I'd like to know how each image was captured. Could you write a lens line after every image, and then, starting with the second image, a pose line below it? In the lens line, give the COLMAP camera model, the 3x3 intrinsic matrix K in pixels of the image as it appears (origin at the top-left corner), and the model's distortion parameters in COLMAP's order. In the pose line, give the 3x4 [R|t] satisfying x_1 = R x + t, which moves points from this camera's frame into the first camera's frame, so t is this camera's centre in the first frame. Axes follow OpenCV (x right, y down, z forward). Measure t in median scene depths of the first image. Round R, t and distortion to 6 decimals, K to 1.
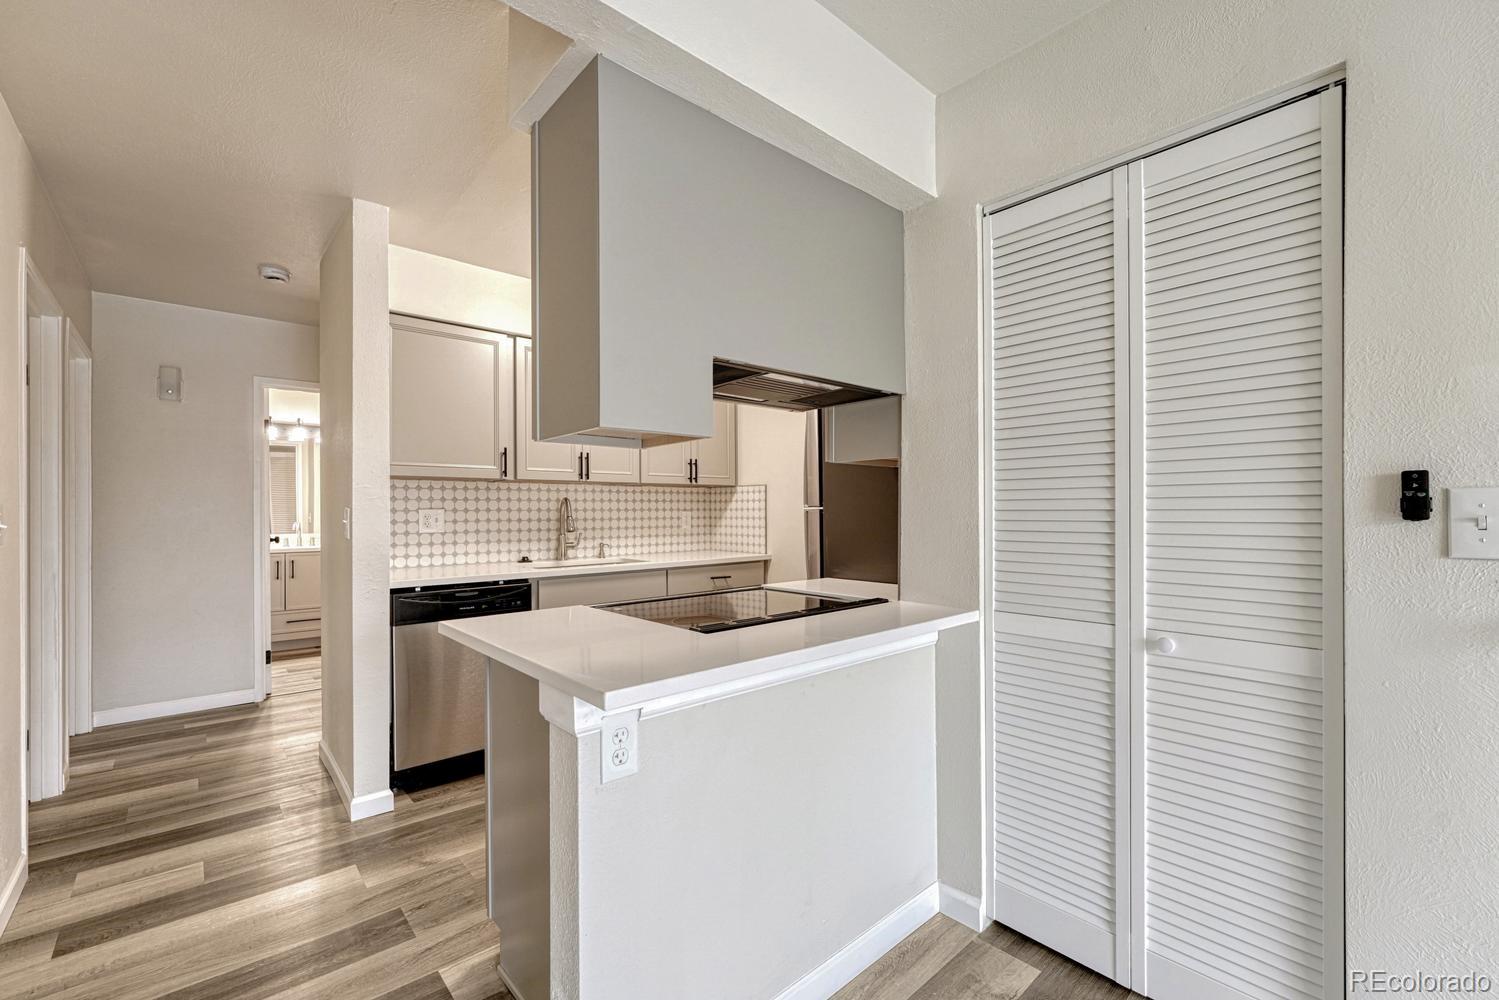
lens RADIAL K [[632.8, 0, 747.0], [0, 632.8, 507.2], [0, 0, 1]] dist [-0.002144, 0.000032]
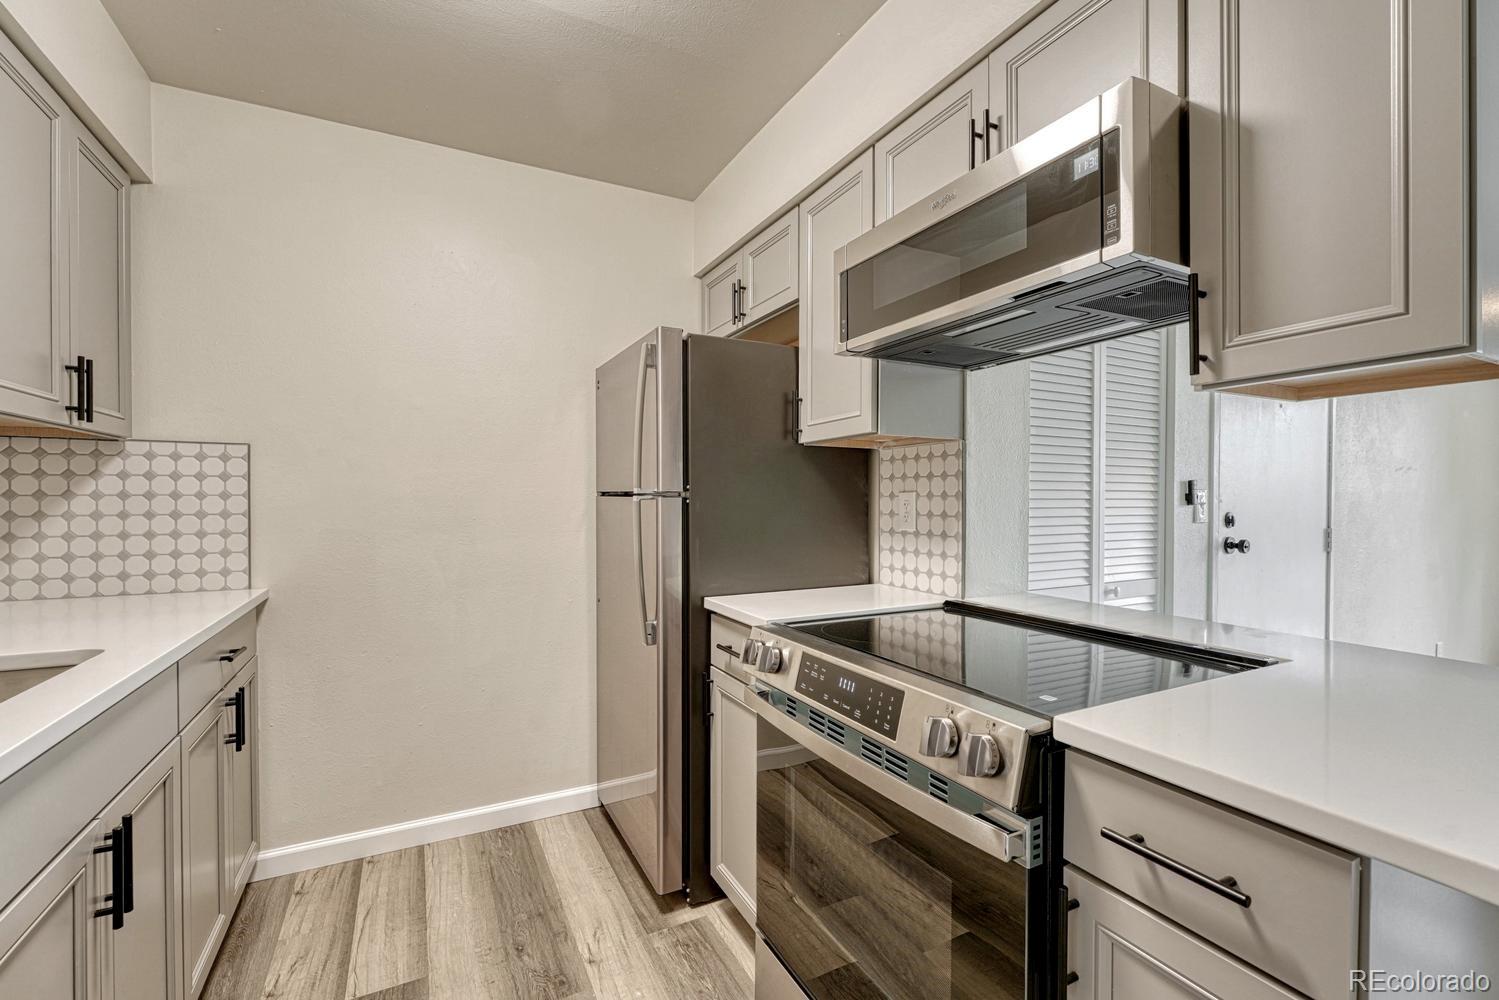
lens RADIAL K [[641.2, 0, 749.5], [0, 641.2, 500.0], [0, 0, 1]] dist [-0.003520, -0.000361]
pose [[0.246628, 0.002551, 0.969107, -0.395147], [-0.005224, 0.999986, -0.001303, 0.006433], [-0.969096, -0.004742, 0.246638, 0.593881]]
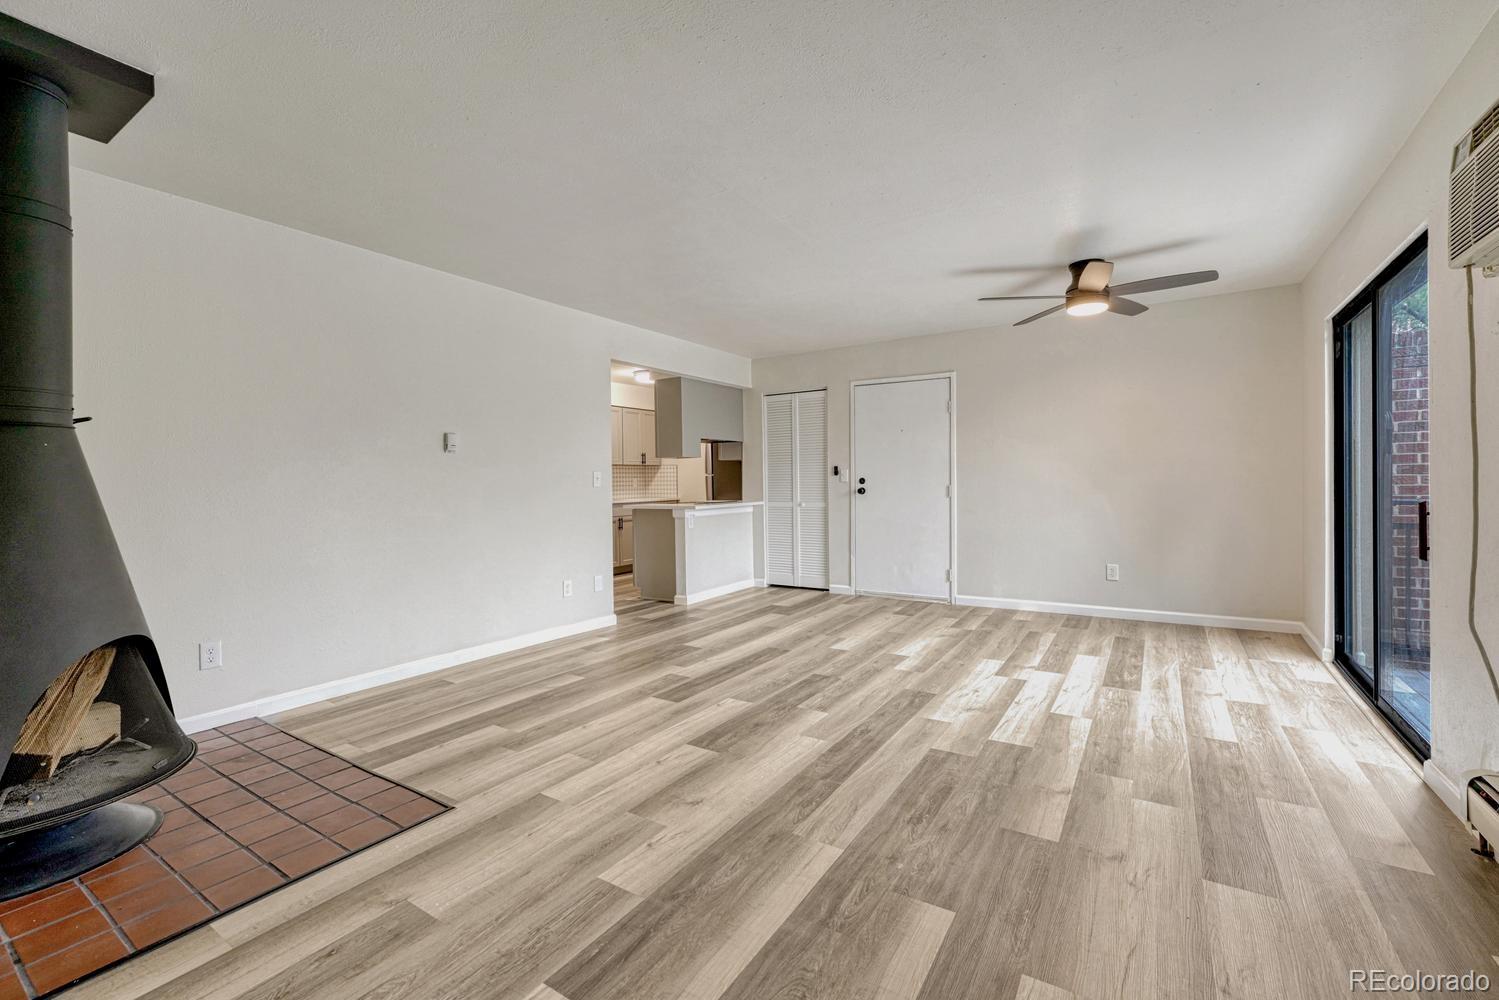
lens RADIAL K [[636.6, 0, 749.8], [0, 636.6, 488.2], [0, 0, 1]] dist [-0.003350, -0.000645]
pose [[0.962354, -0.011038, 0.271574, -0.362342], [0.007436, 0.999870, 0.014288, 0.015261], [-0.271696, -0.011730, 0.962312, -1.284073]]
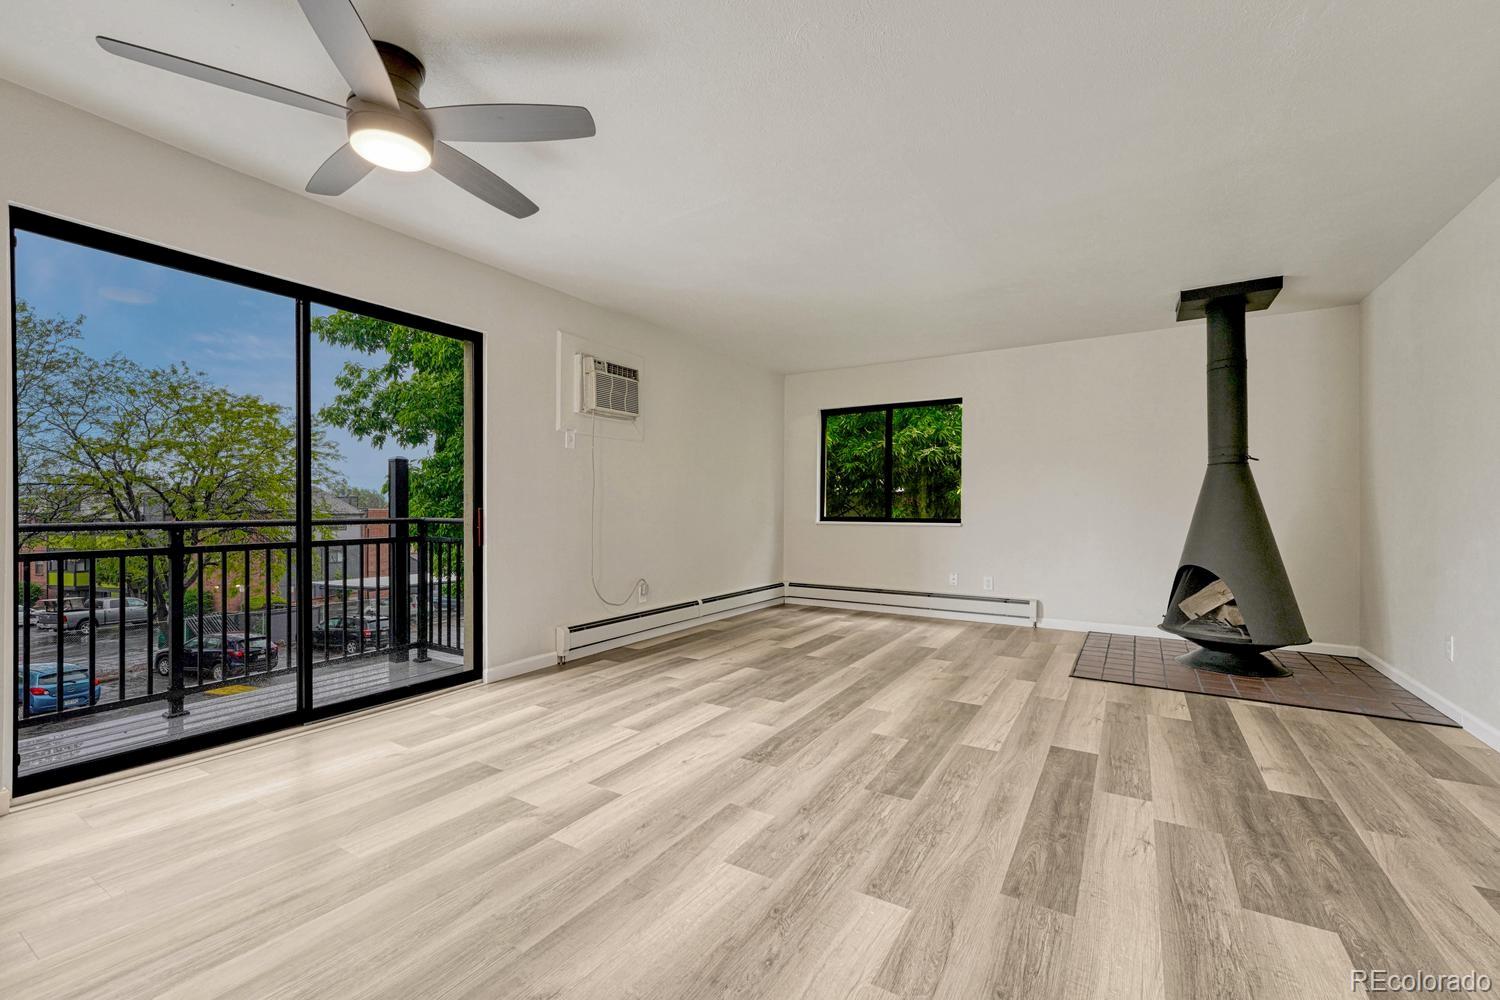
lens RADIAL K [[627.2, 0, 747.3], [0, 627.2, 510.9], [0, 0, 1]] dist [0.000061, 0.009074]
pose [[-0.958895, 0.001400, -0.283757, 0.342380], [0.001533, 0.999999, -0.000245, 0.047541], [0.283756, -0.000670, -0.958896, 0.220188]]
